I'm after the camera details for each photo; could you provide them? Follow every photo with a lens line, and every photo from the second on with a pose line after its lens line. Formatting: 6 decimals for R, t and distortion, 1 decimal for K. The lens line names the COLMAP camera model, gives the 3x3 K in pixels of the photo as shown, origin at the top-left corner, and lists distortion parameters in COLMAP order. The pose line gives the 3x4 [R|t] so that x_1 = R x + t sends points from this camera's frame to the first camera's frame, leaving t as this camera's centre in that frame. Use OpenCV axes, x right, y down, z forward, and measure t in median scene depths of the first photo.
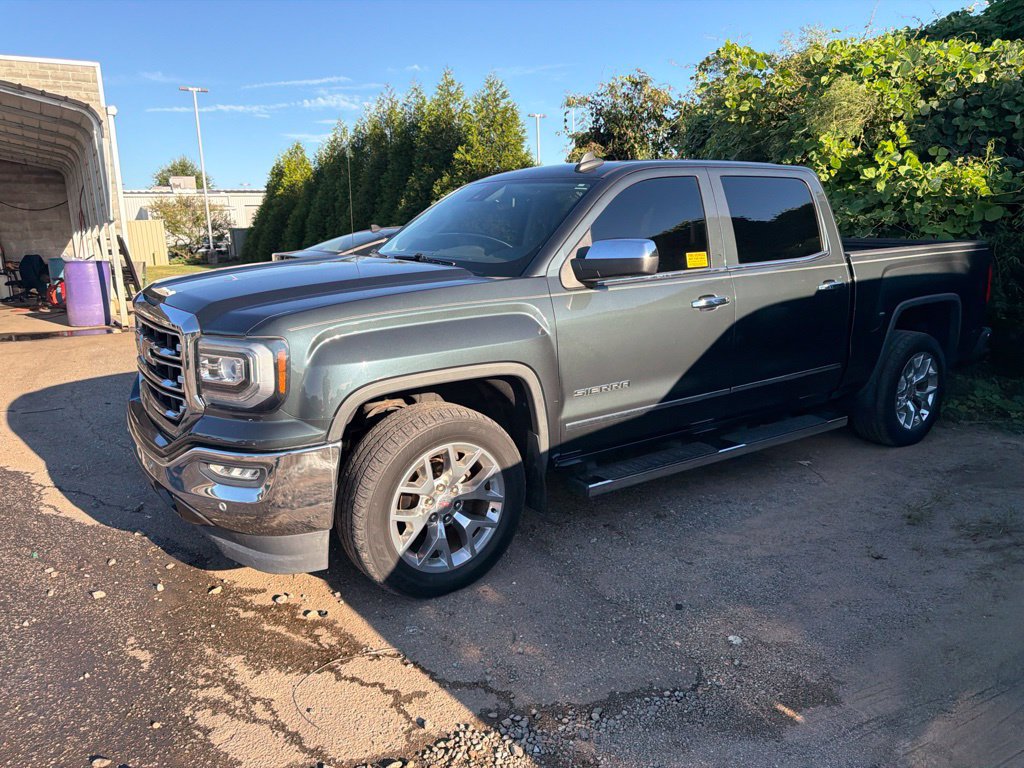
lens RADIAL K [[707.8, 0, 511.9], [0, 707.8, 376.3], [0, 0, 1]] dist [0.021822, -0.024227]
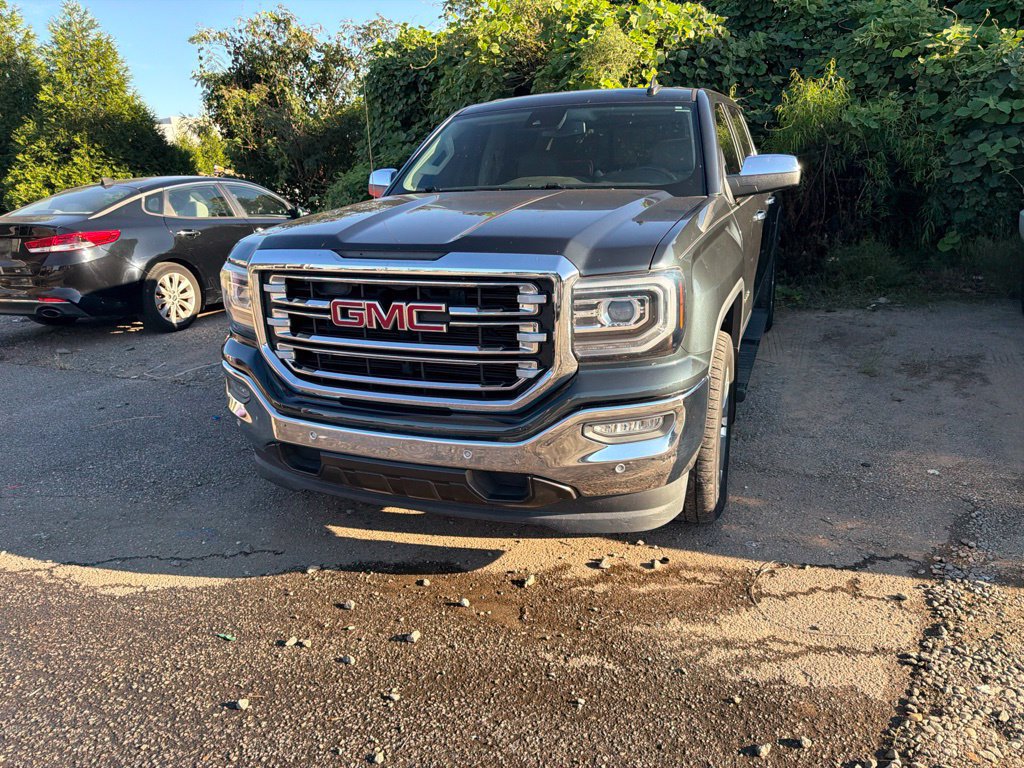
lens RADIAL K [[705.2, 0, 507.5], [0, 705.2, 381.3], [0, 0, 1]] dist [0.013040, -0.018166]
pose [[0.839555, -0.186481, 0.510266, -0.673410], [0.150793, 0.982326, 0.110896, -0.029918], [-0.521927, -0.016159, 0.852837, 0.234679]]
